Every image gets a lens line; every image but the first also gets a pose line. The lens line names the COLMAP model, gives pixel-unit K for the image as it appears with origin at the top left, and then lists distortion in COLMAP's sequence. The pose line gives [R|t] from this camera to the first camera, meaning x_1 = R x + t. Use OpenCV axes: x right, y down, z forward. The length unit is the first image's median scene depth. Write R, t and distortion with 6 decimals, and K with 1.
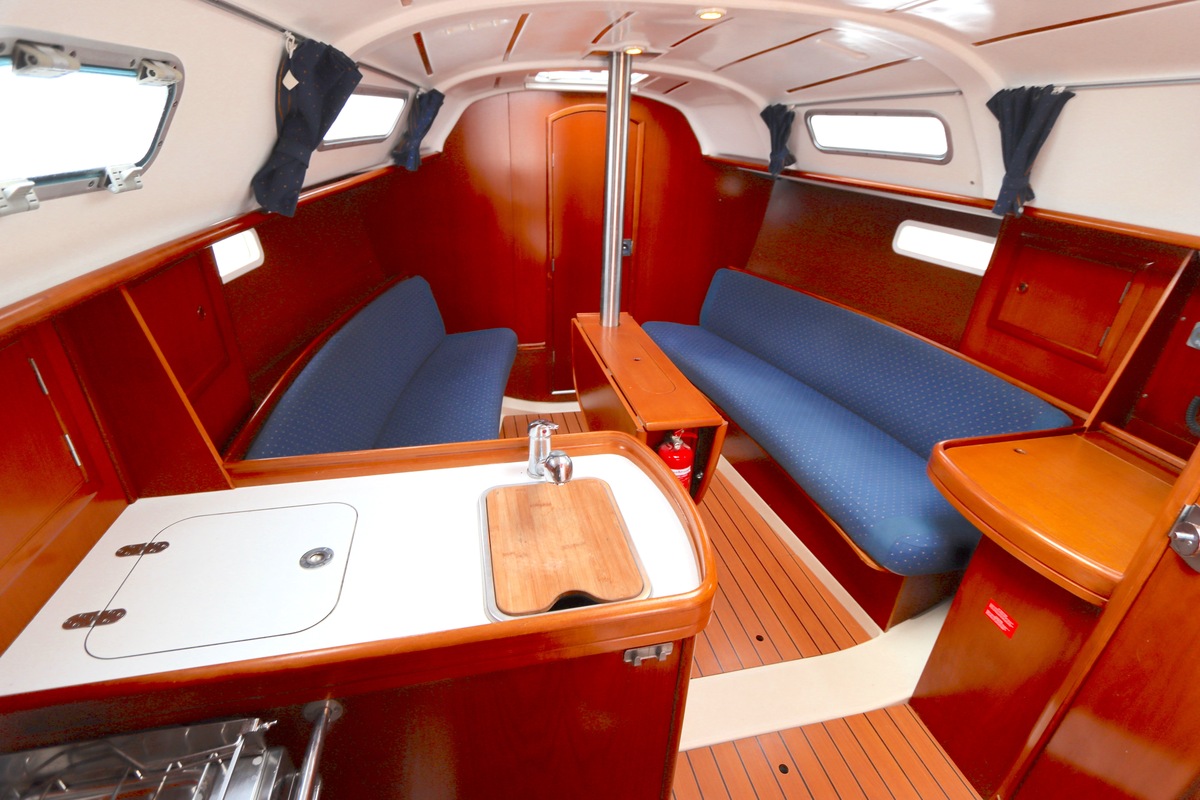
lens RADIAL K [[572.8, 0, 595.7], [0, 572.8, 402.2], [0, 0, 1]] dist [-0.022255, 0.002364]
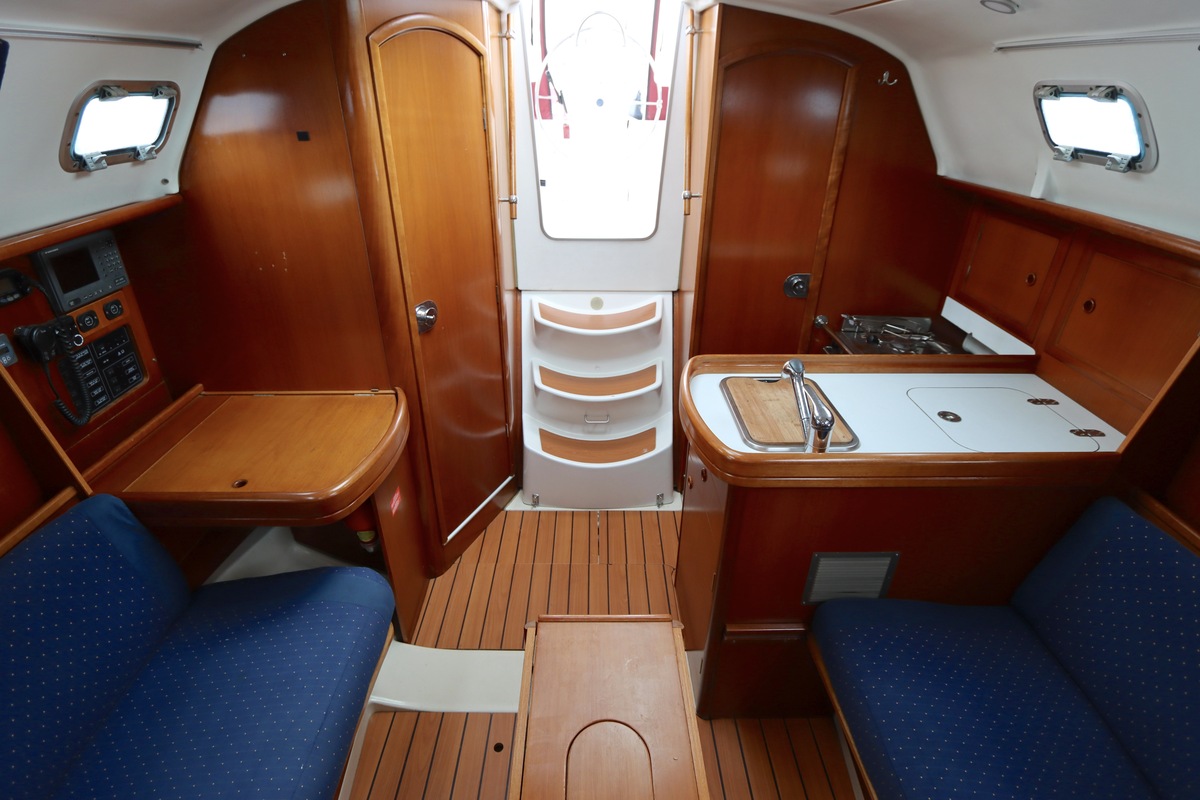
lens RADIAL K [[572.8, 0, 600.9], [0, 572.8, 387.2], [0, 0, 1]] dist [-0.022255, 0.002364]
pose [[-0.977745, -0.132276, 0.162840, 0.096634], [0.055645, 0.584875, 0.809213, -0.614548], [-0.202281, 0.800265, -0.564498, 1.172956]]
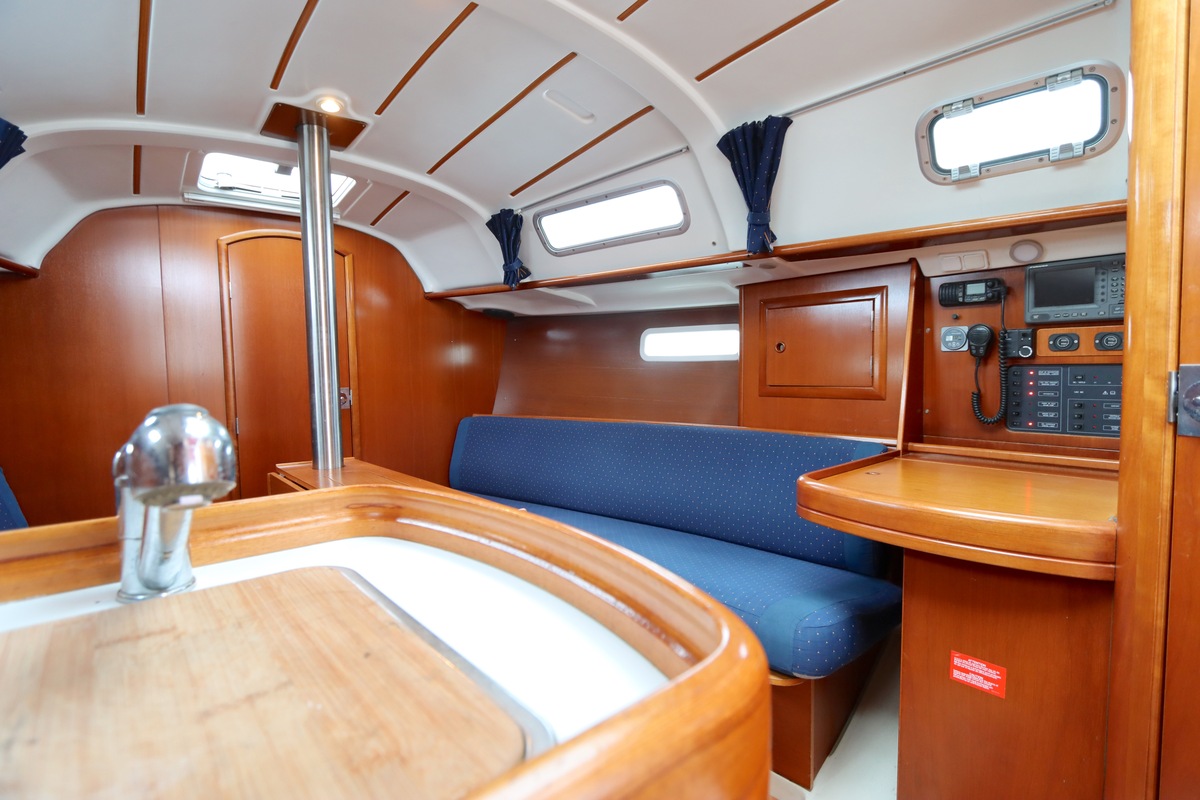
lens RADIAL K [[572.8, 0, 599.8], [0, 572.8, 399.1], [0, 0, 1]] dist [-0.022255, 0.002364]
pose [[0.882459, -0.073317, 0.464641, -0.001376], [0.250484, 0.909326, -0.332241, 0.155651], [-0.398151, 0.409574, 0.820808, 0.389238]]
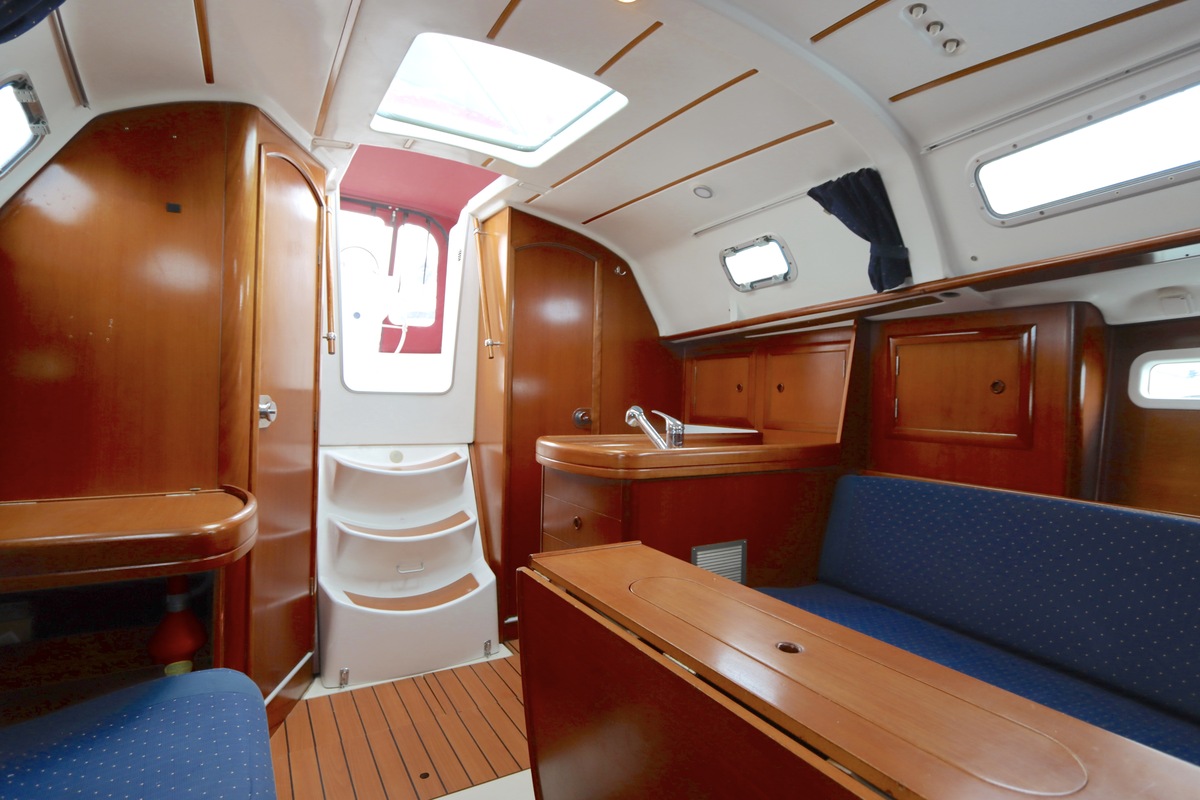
lens RADIAL K [[572.8, 0, 596.2], [0, 572.8, 397.0], [0, 0, 1]] dist [-0.022255, 0.002364]
pose [[-0.949408, -0.053851, -0.309395, 0.359858], [-0.188358, 0.885958, 0.423792, -0.402245], [0.251289, 0.460629, -0.851278, 1.495096]]
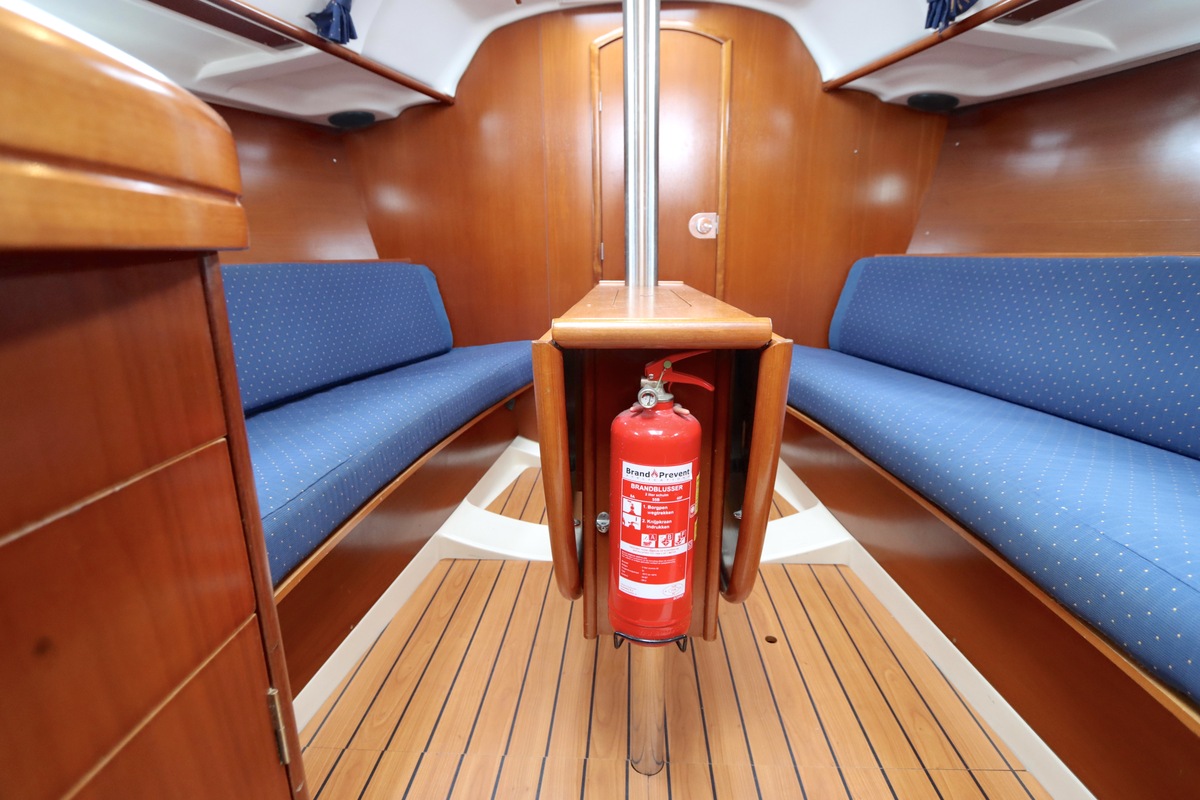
lens RADIAL K [[572.8, 0, 607.7], [0, 572.8, 401.2], [0, 0, 1]] dist [-0.022255, 0.002364]
pose [[0.964141, 0.022906, -0.264401, 0.228111], [-0.079505, 0.975441, -0.205413, 0.160582], [0.253202, 0.219068, 0.942283, 0.688699]]
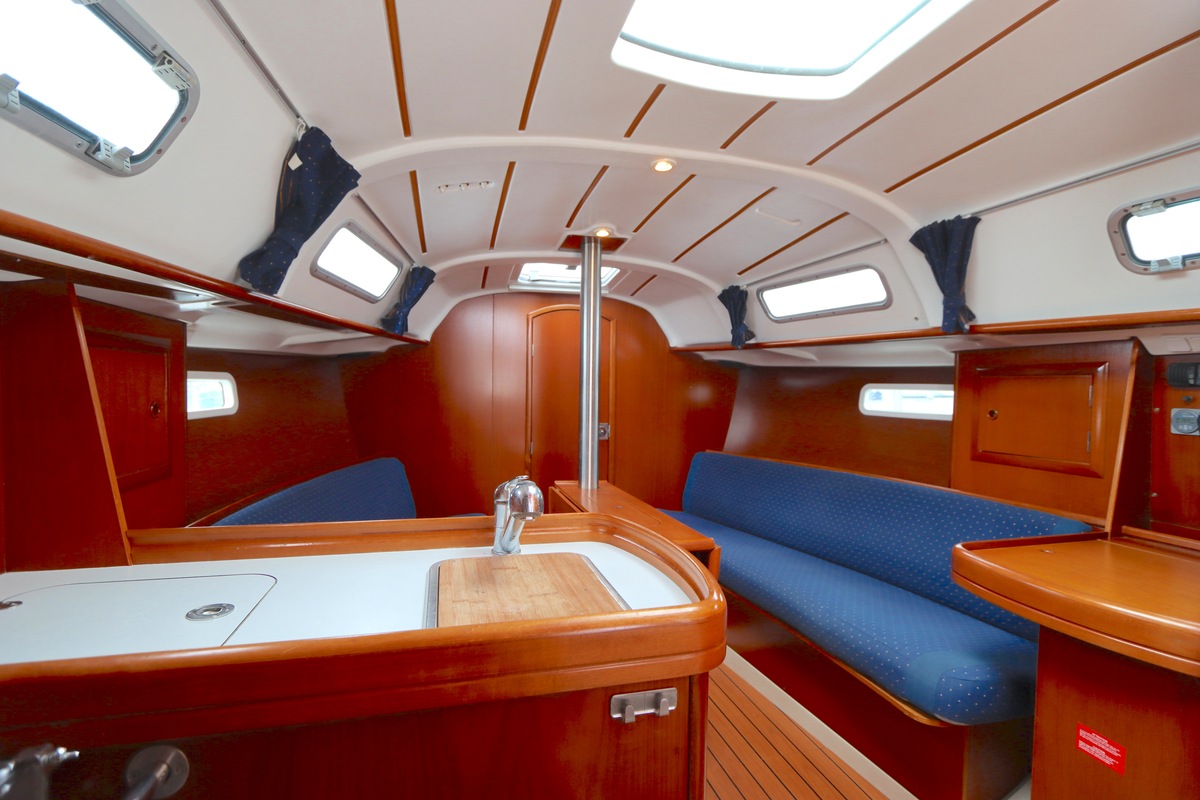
lens RADIAL K [[572.8, 0, 596.1], [0, 572.8, 396.5], [0, 0, 1]] dist [-0.022255, 0.002364]
pose [[0.999185, -0.016913, 0.036649, 0.006371], [0.031113, 0.901153, -0.432383, 0.215020], [-0.025714, 0.433171, 0.900945, 0.099738]]
